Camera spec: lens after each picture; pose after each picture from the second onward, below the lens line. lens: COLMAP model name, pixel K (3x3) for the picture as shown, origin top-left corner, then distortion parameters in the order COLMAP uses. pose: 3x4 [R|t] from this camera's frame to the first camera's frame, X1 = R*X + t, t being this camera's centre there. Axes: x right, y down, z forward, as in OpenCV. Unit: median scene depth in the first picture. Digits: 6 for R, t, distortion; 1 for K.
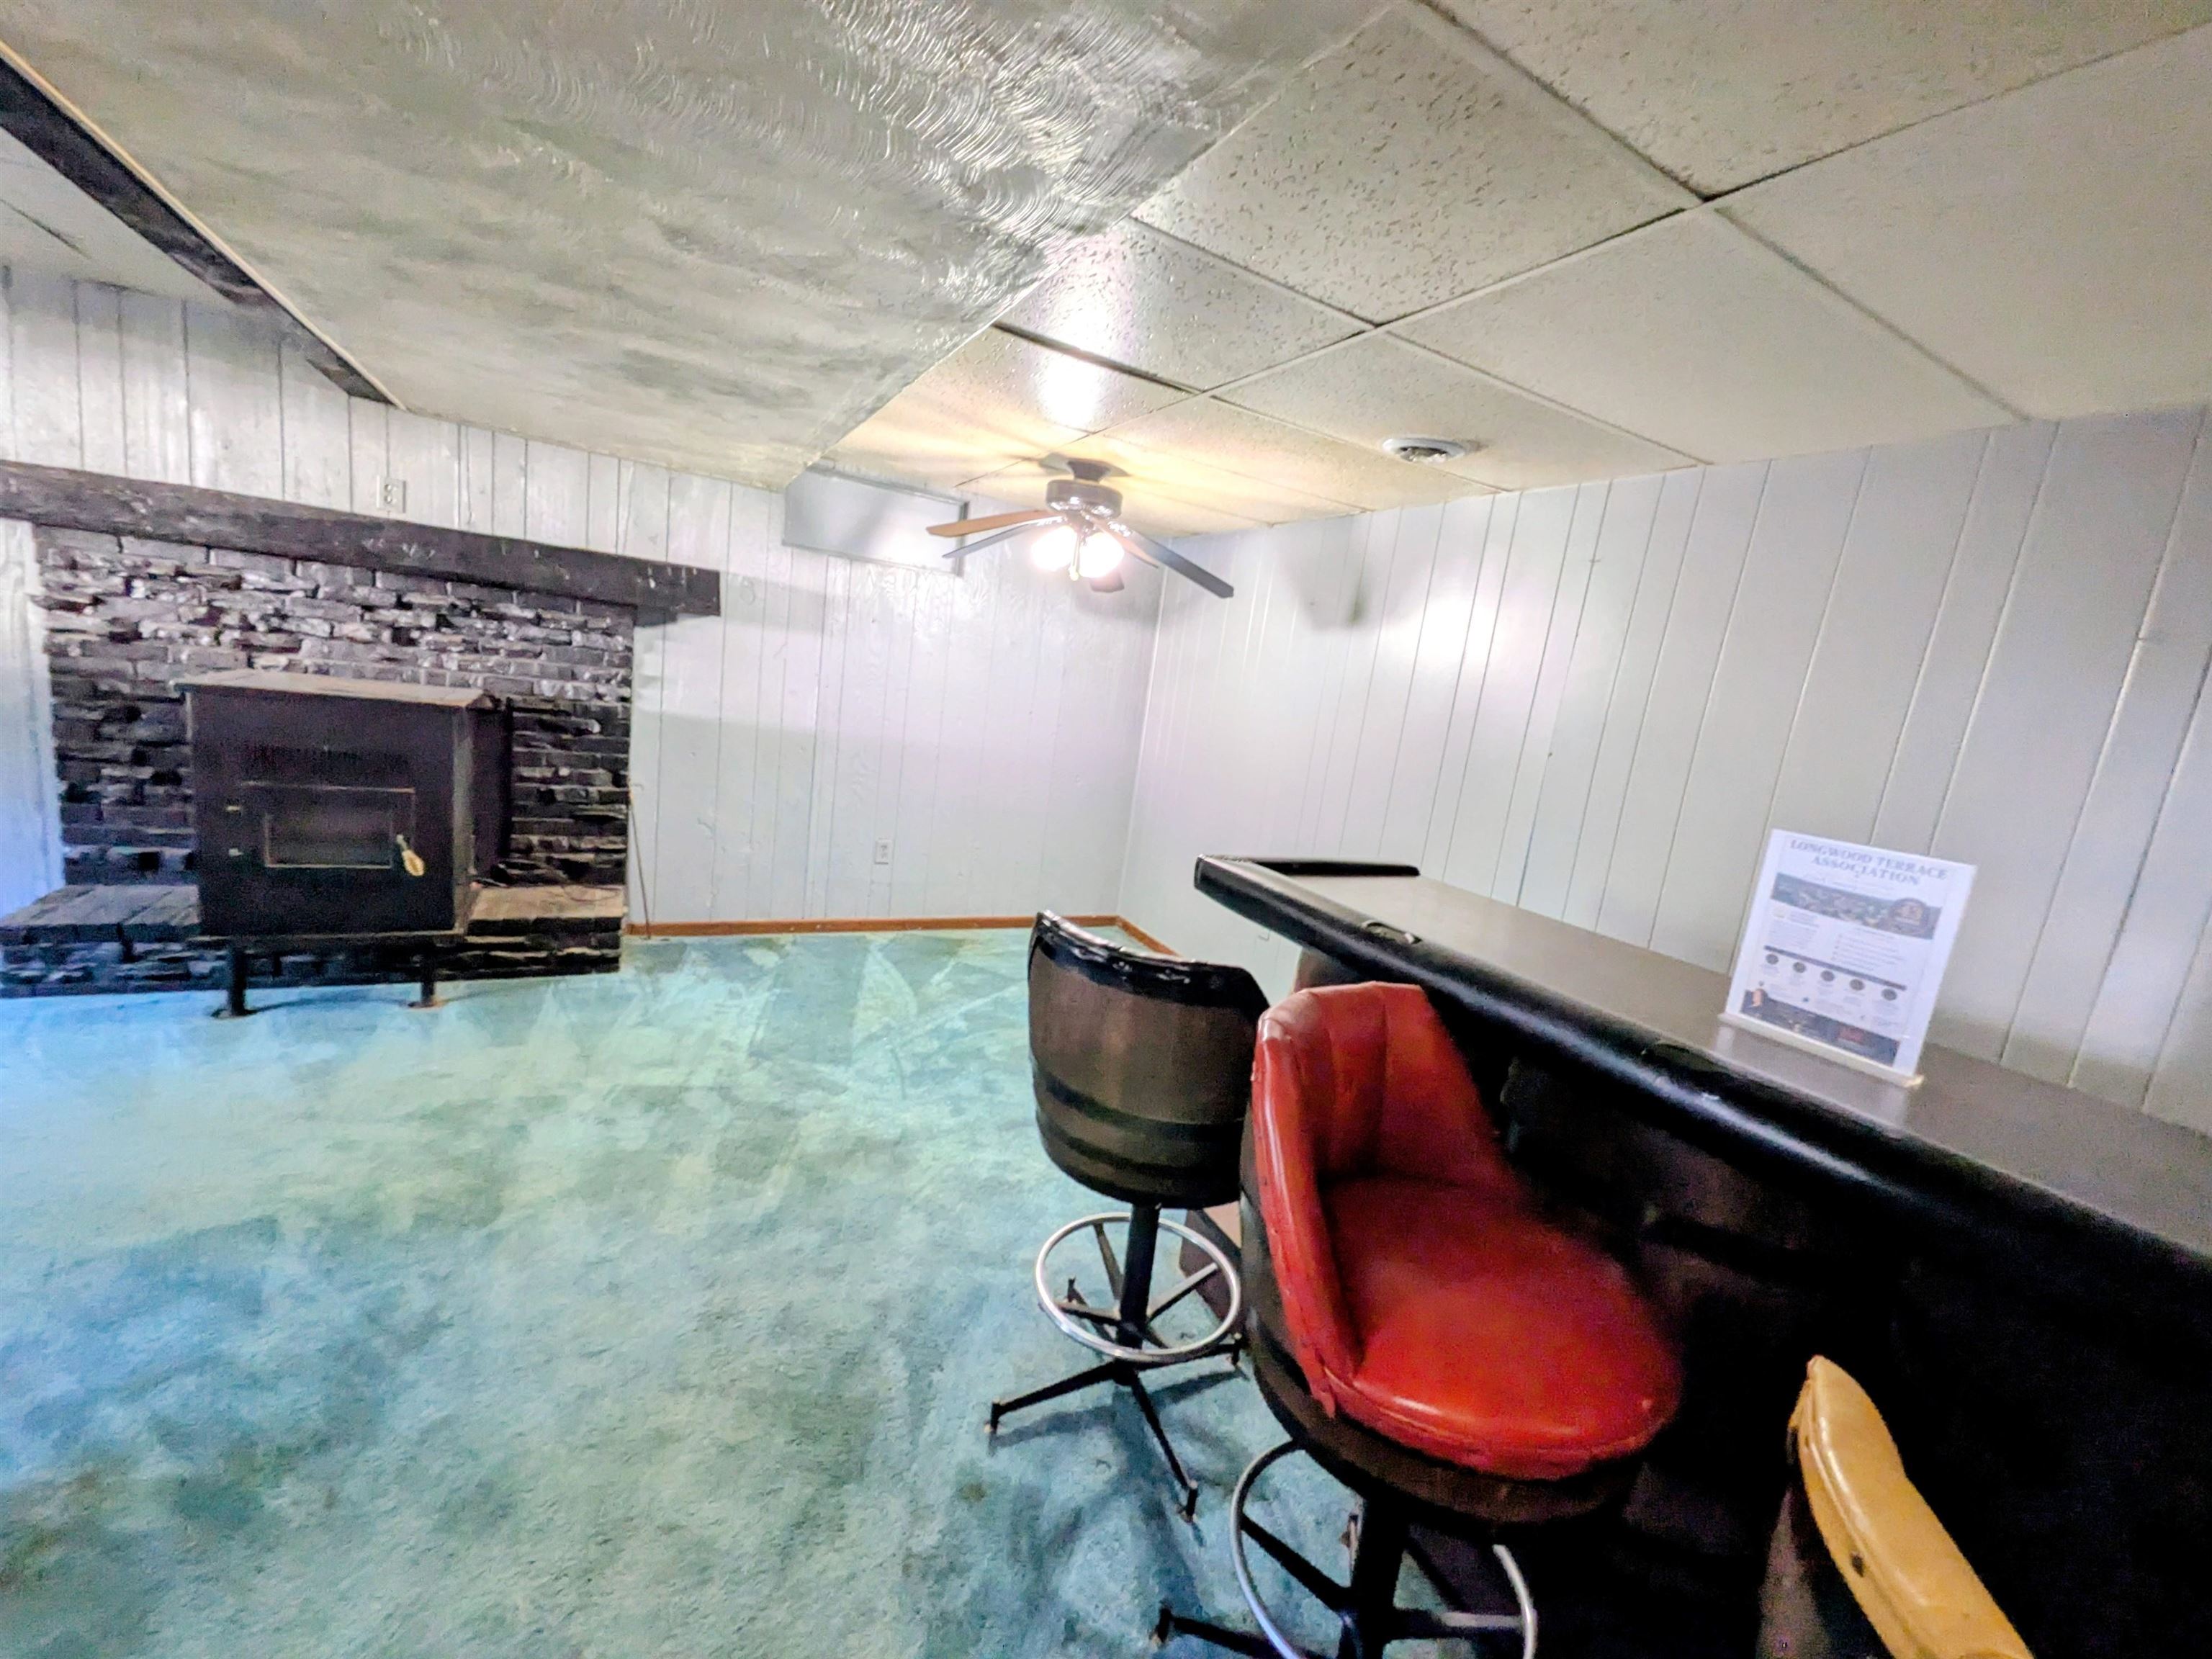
lens RADIAL K [[914.9, 0, 1106.0], [0, 914.9, 829.5], [0, 0, 1]] dist [-0.000195, 0.000412]
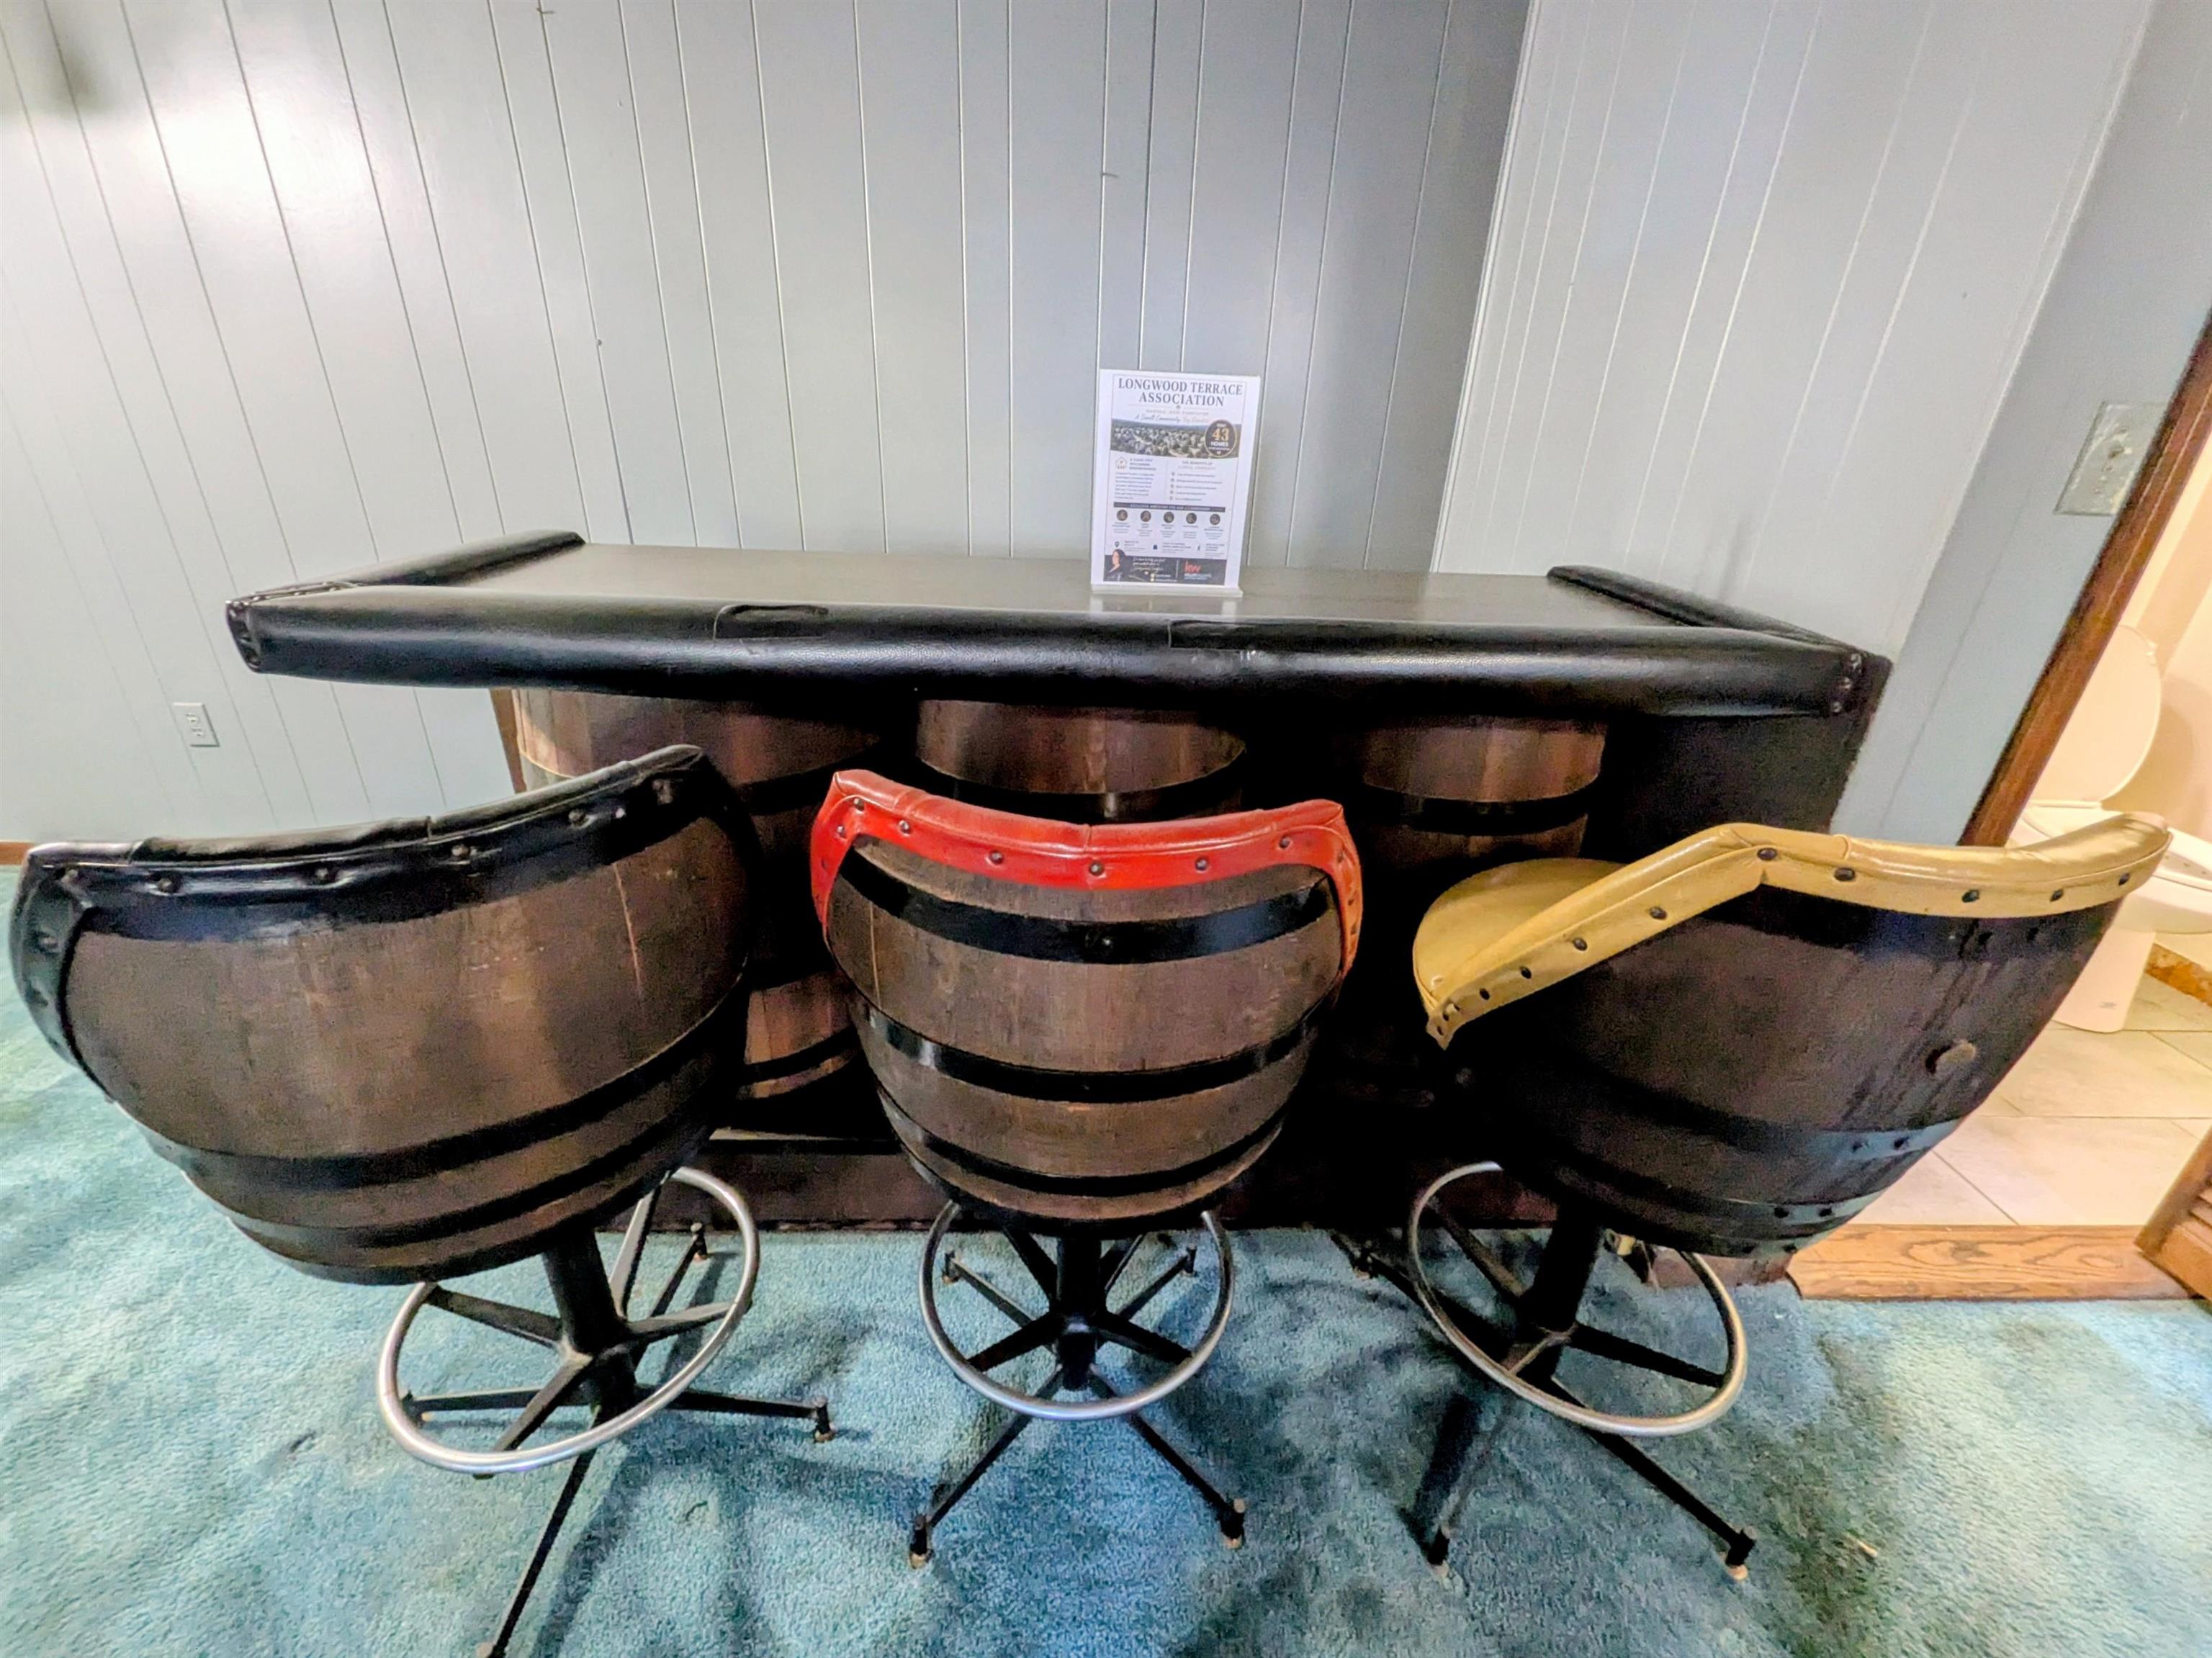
lens RADIAL K [[914.8, 0, 1106.0], [0, 914.8, 829.0], [0, 0, 1]] dist [-0.000195, 0.000412]
pose [[0.411522, -0.477191, 0.776491, -0.207199], [0.168956, 0.877152, 0.449509, -0.007525], [-0.895602, -0.053790, 0.441591, 0.575282]]
